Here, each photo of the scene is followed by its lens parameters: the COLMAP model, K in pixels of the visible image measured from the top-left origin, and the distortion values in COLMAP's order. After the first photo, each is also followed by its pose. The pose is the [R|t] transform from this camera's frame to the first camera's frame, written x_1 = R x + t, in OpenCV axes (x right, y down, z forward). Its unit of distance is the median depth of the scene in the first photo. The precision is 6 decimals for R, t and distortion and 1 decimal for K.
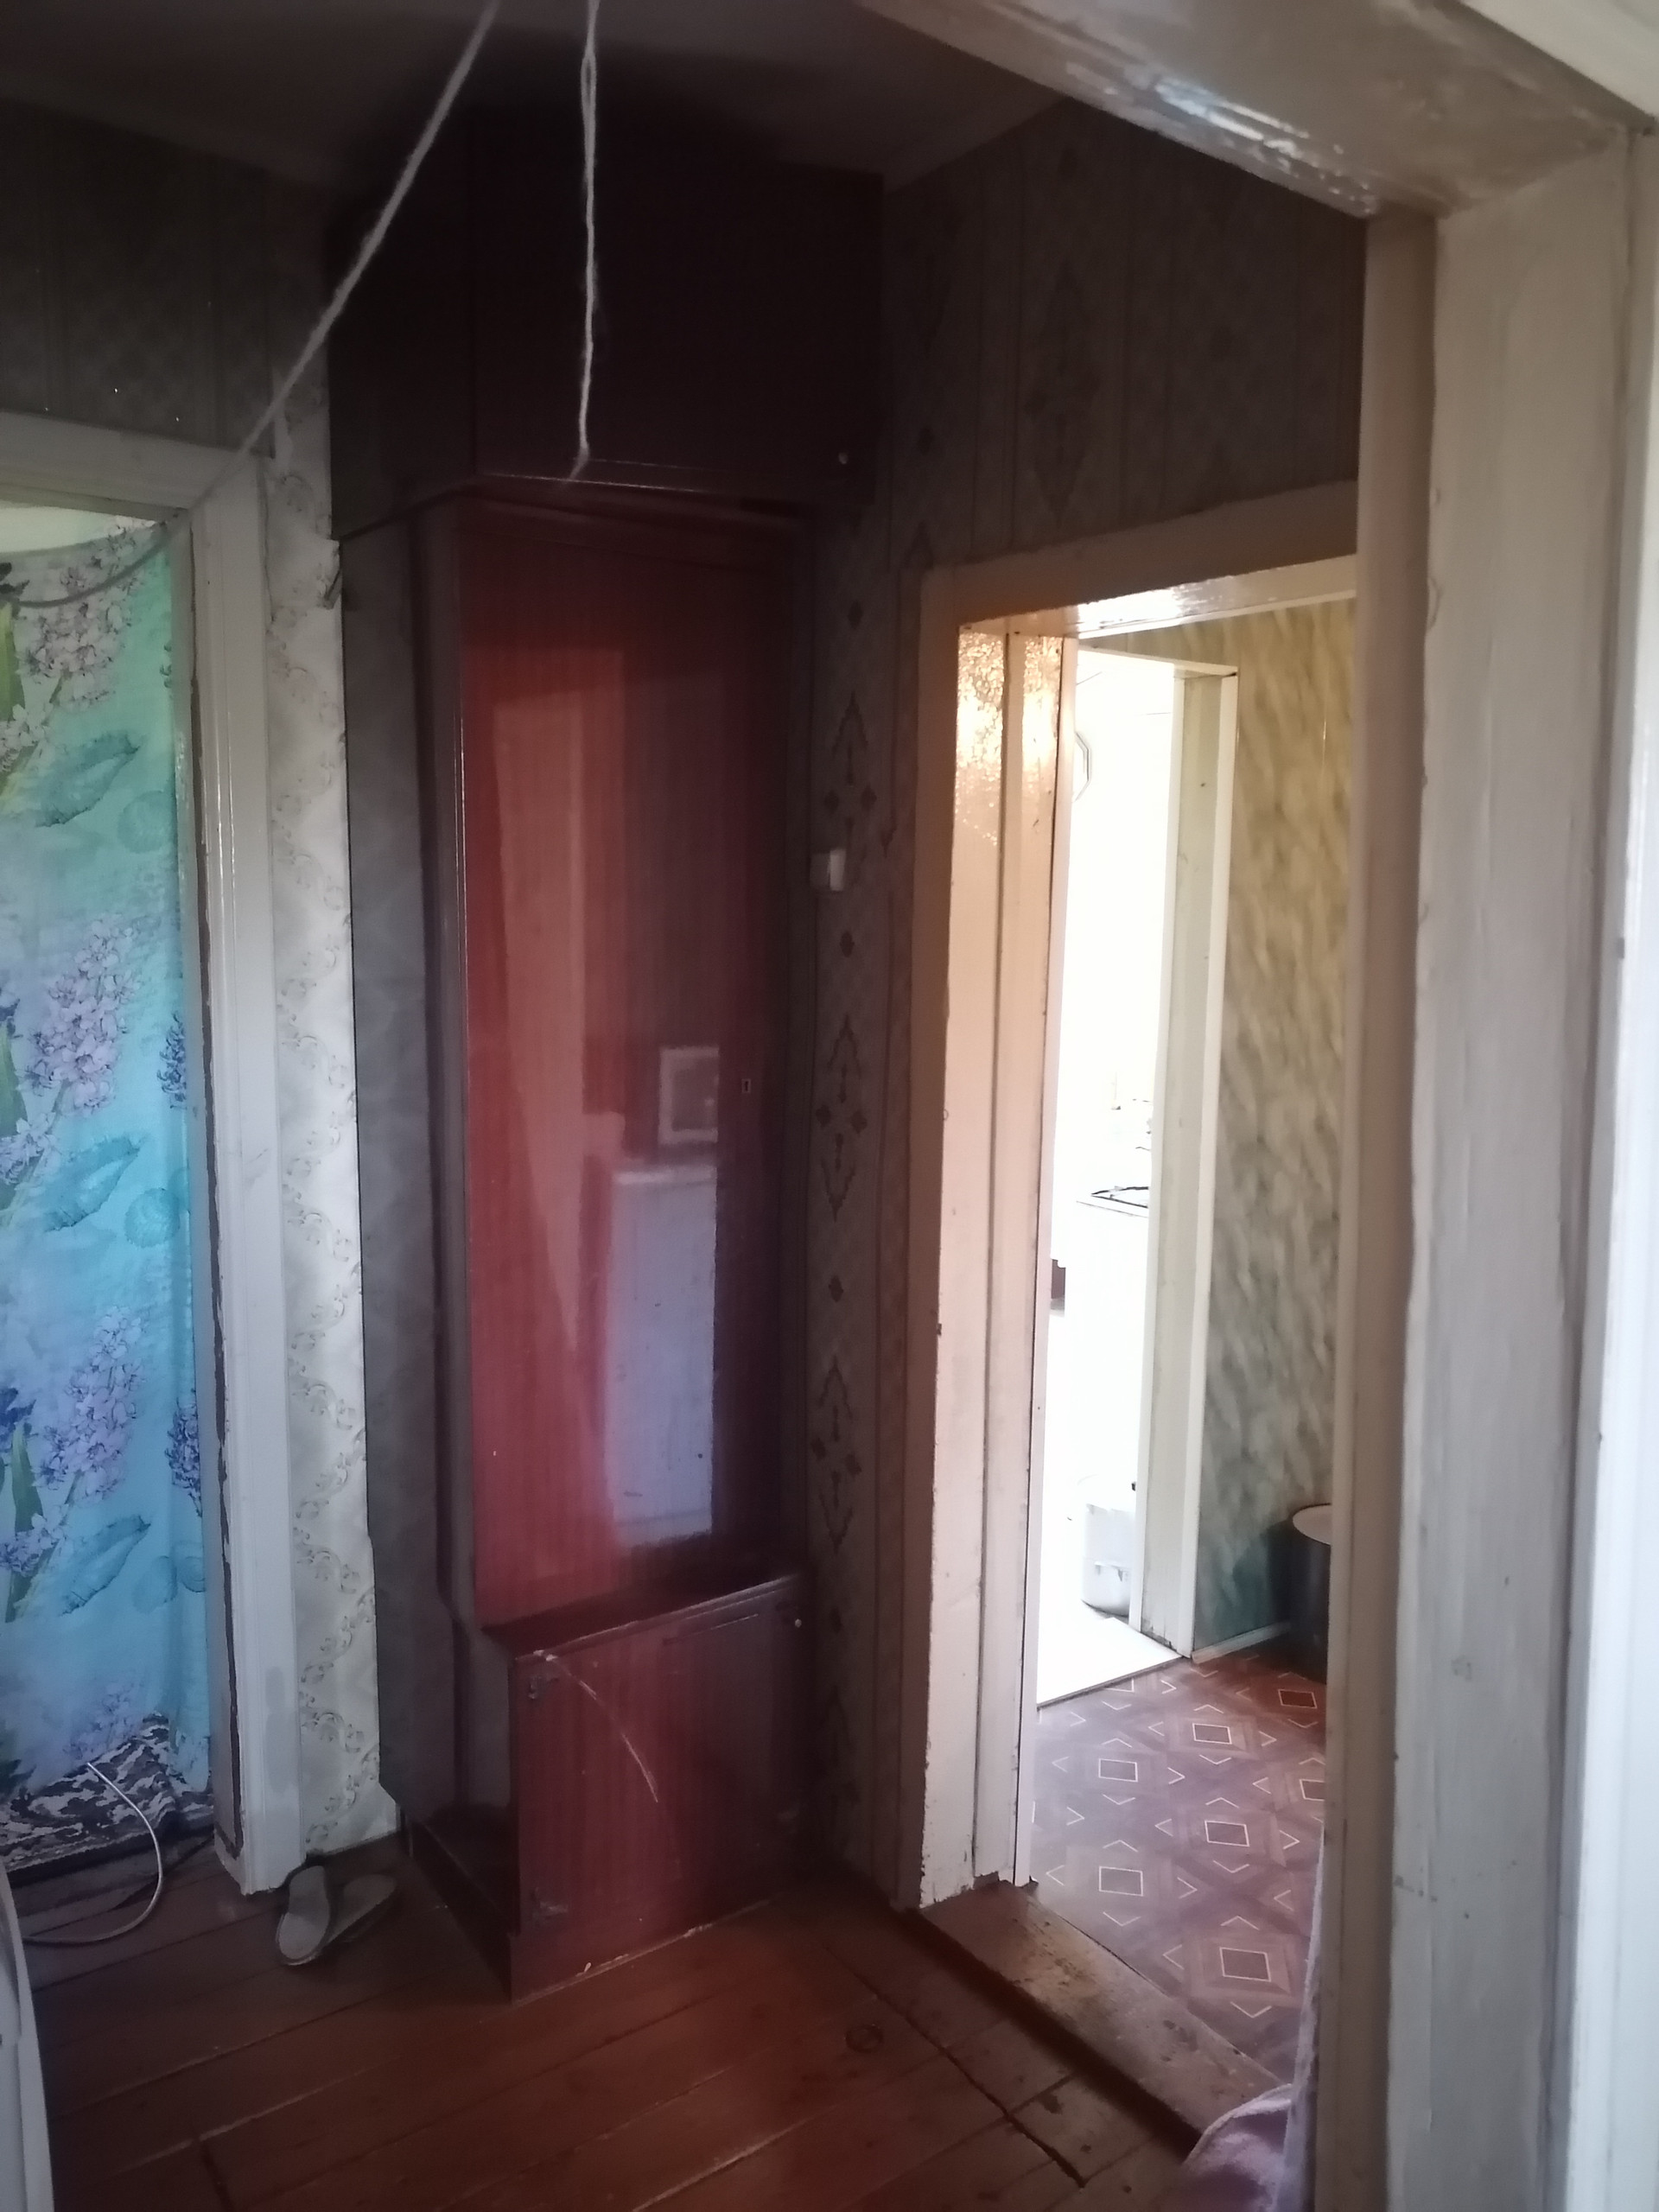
lens RADIAL K [[1674.2, 0, 829.5], [0, 1674.2, 1106.0], [0, 0, 1]] dist [0.018736, -0.010382]
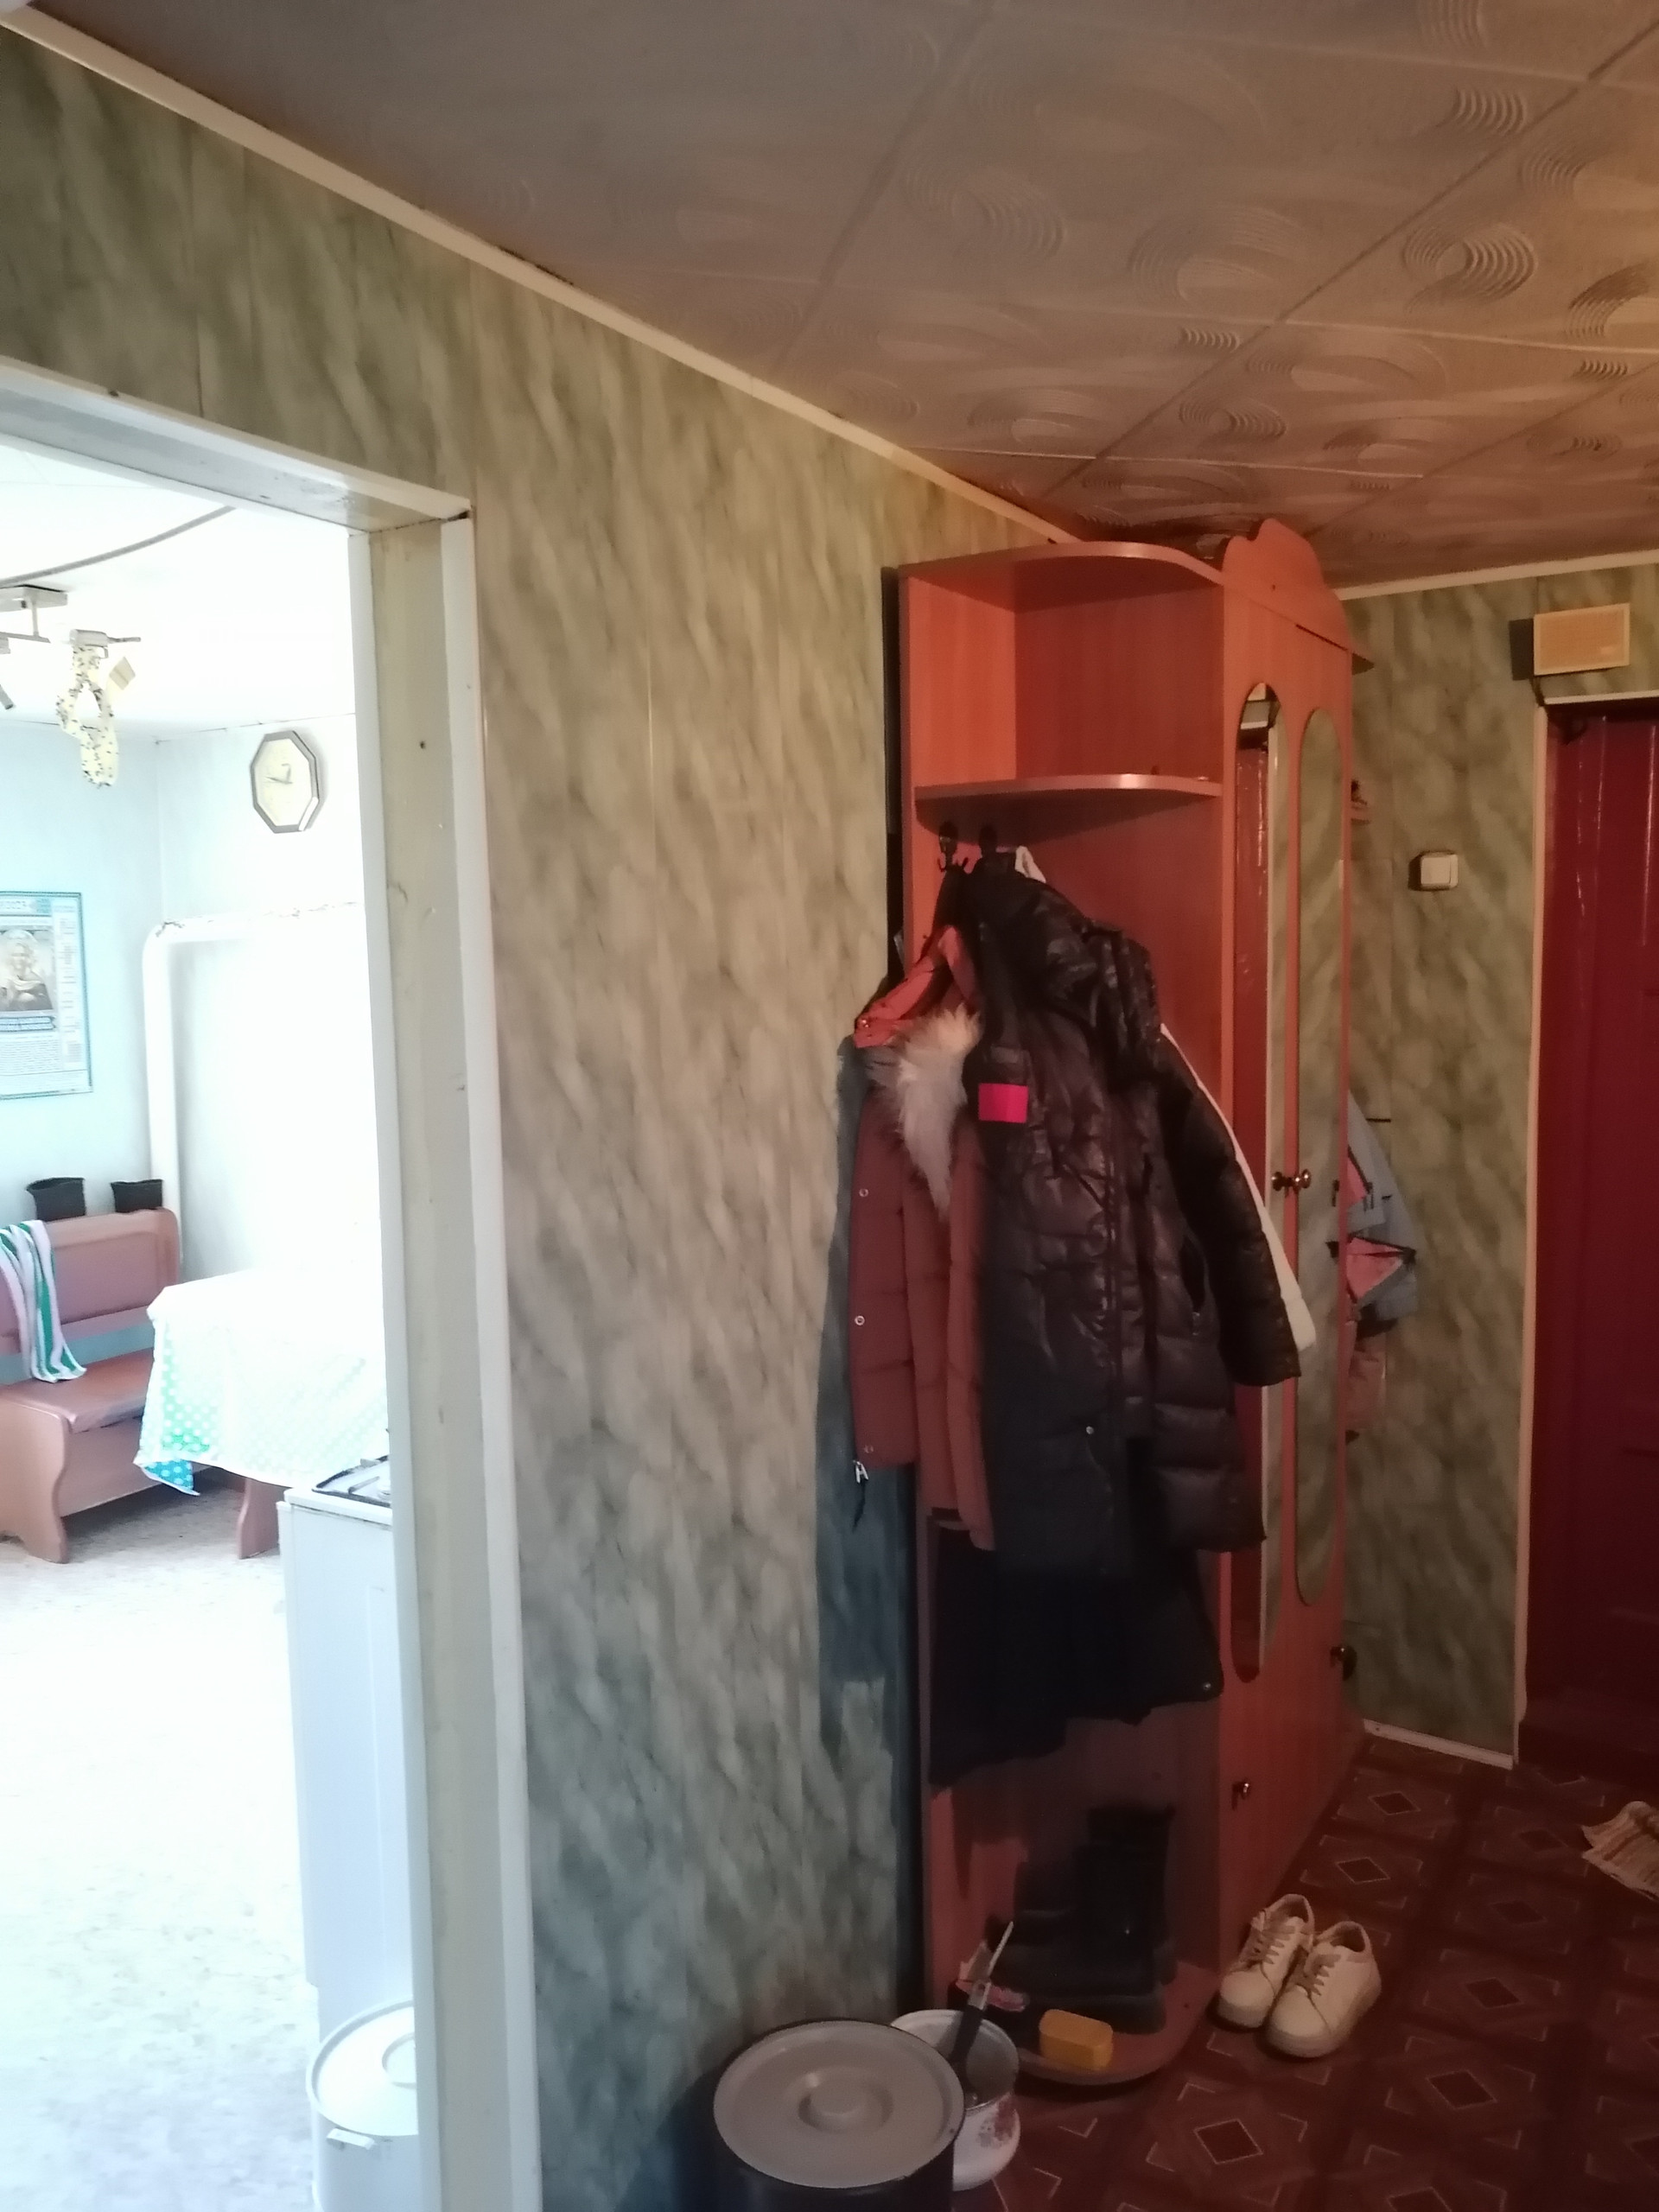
lens RADIAL K [[1674.2, 0, 829.5], [0, 1674.2, 1106.0], [0, 0, 1]] dist [0.018736, -0.010382]
pose [[0.919754, -0.073131, 0.385622, 0.128569], [0.086852, 0.996054, -0.018256, -0.062951], [-0.382765, 0.050283, 0.922476, 0.482418]]
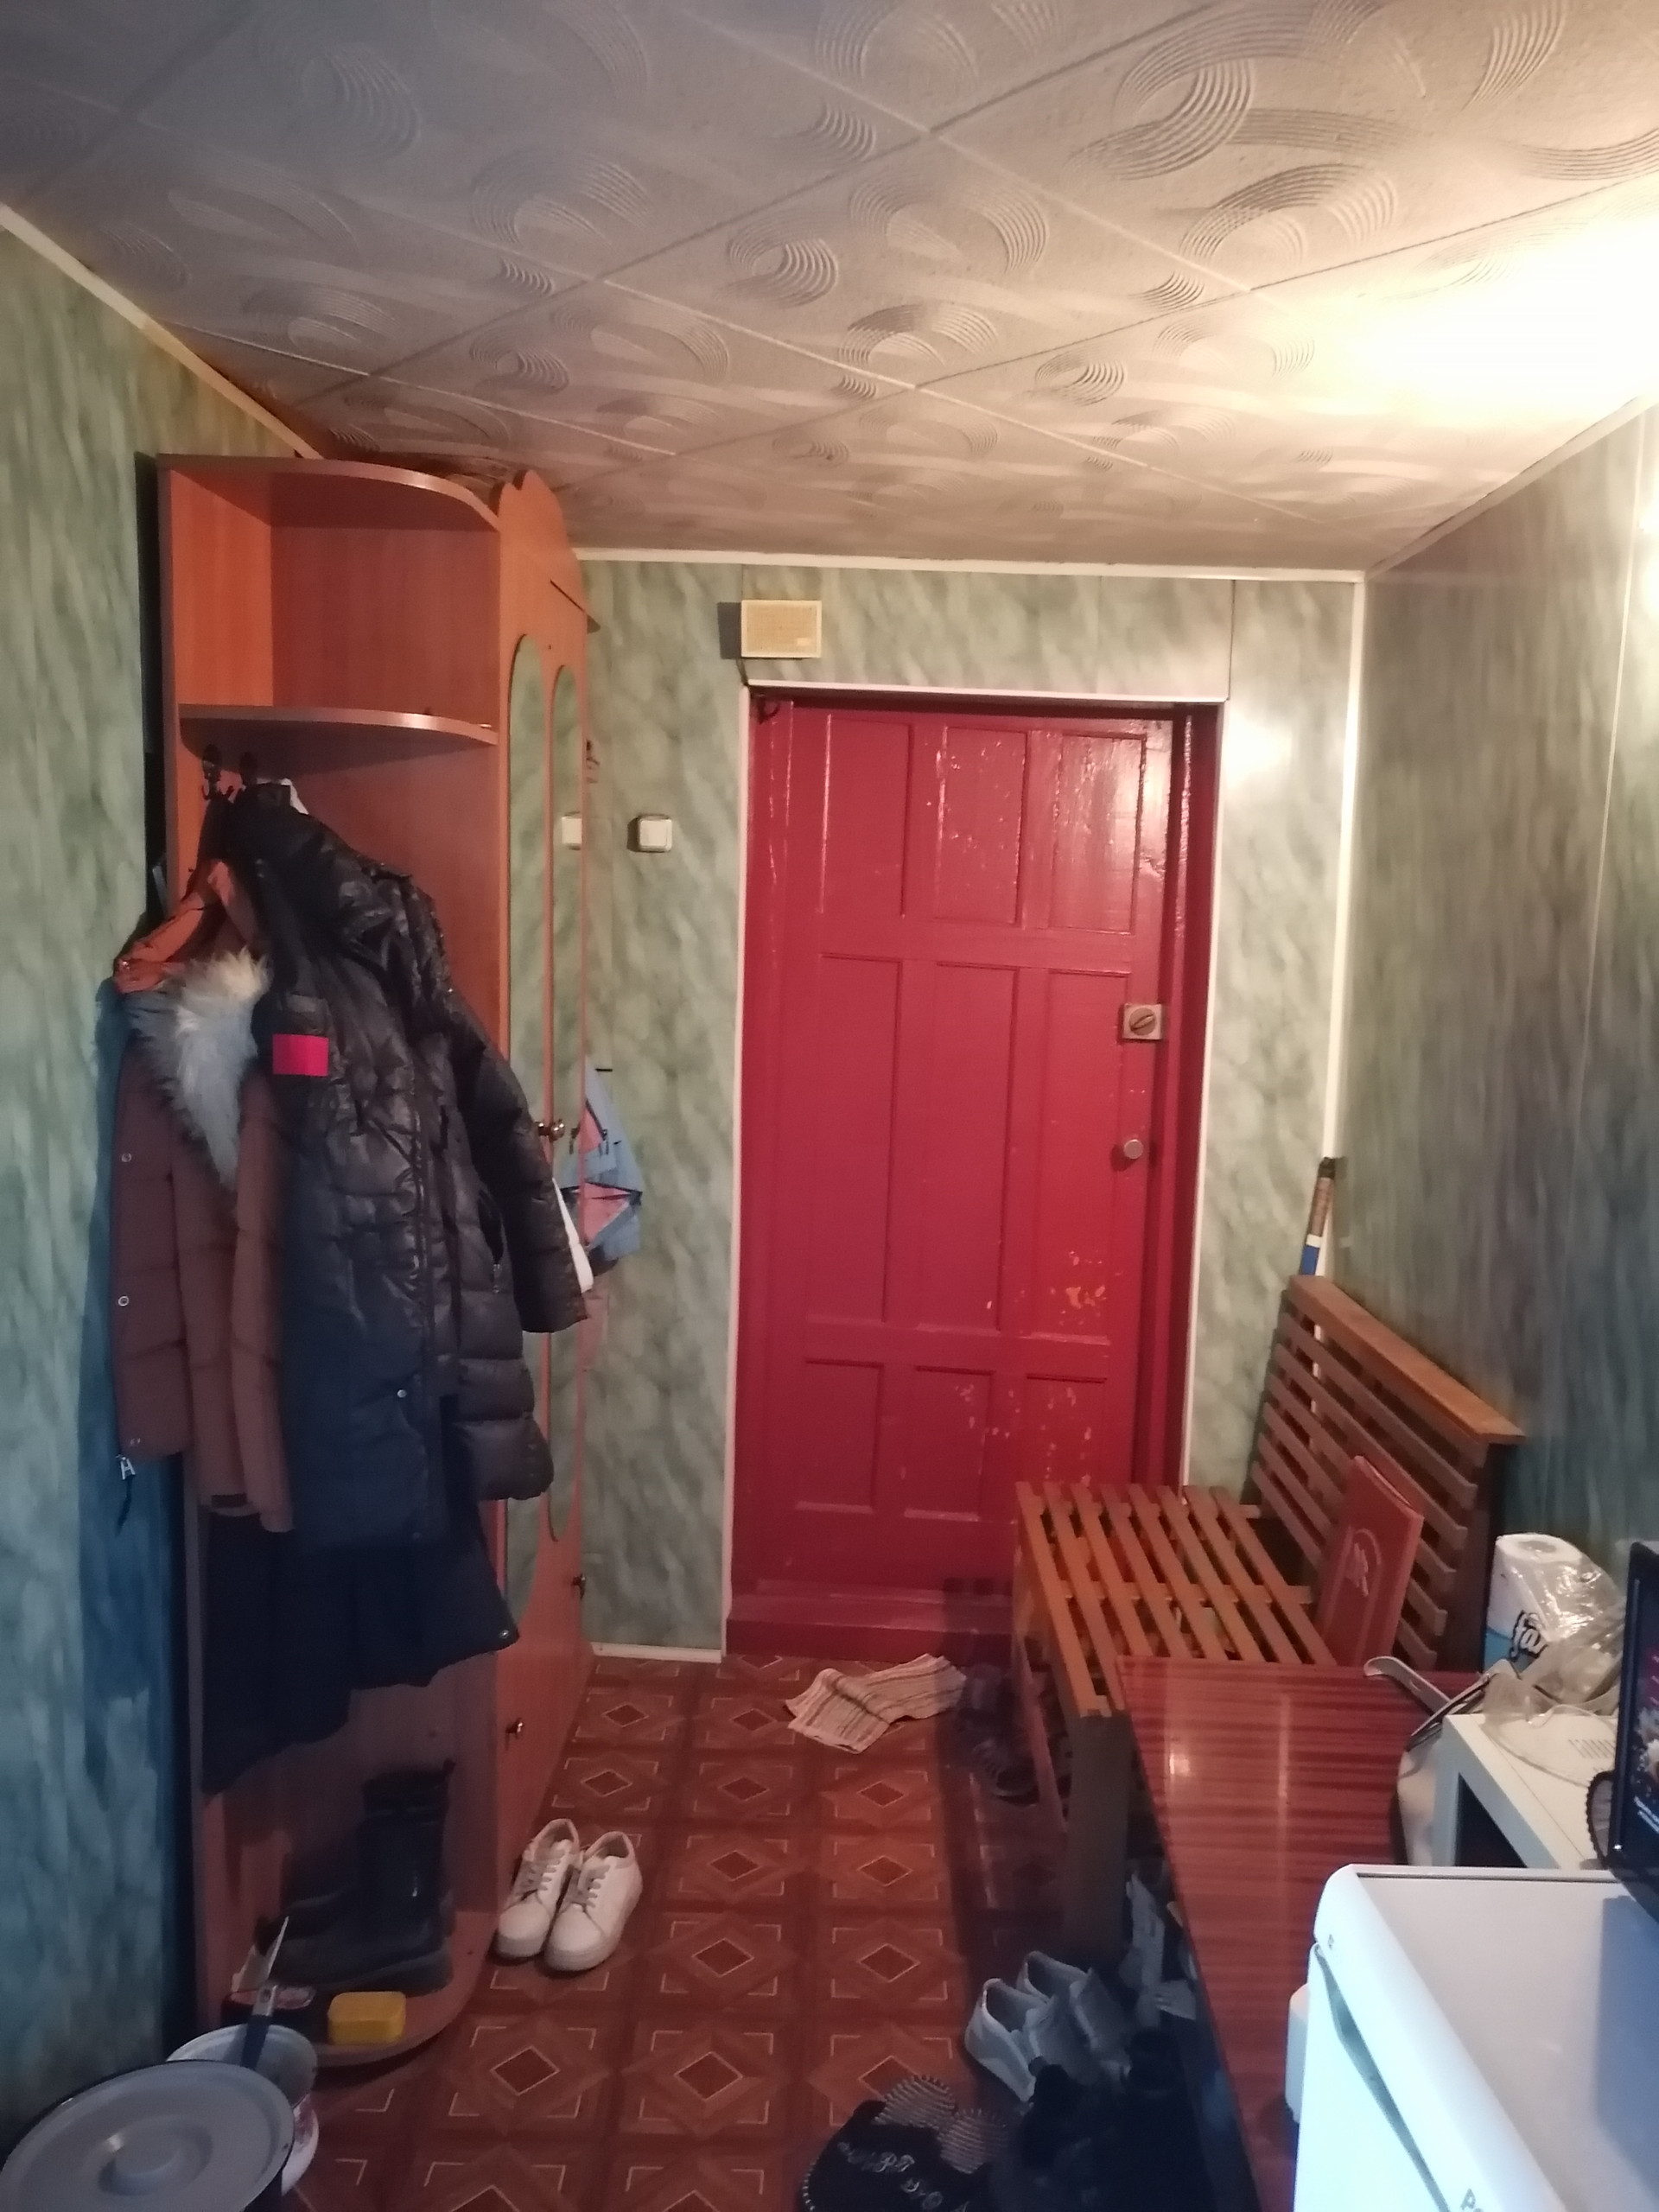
lens RADIAL K [[1690.2, 0, 829.5], [0, 1690.2, 1106.0], [0, 0, 1]] dist [-0.002374, 0.009551]
pose [[0.598053, -0.100557, 0.795123, 0.070754], [0.088537, 0.994315, 0.059156, -0.070634], [-0.796552, 0.035019, 0.603556, 0.531554]]
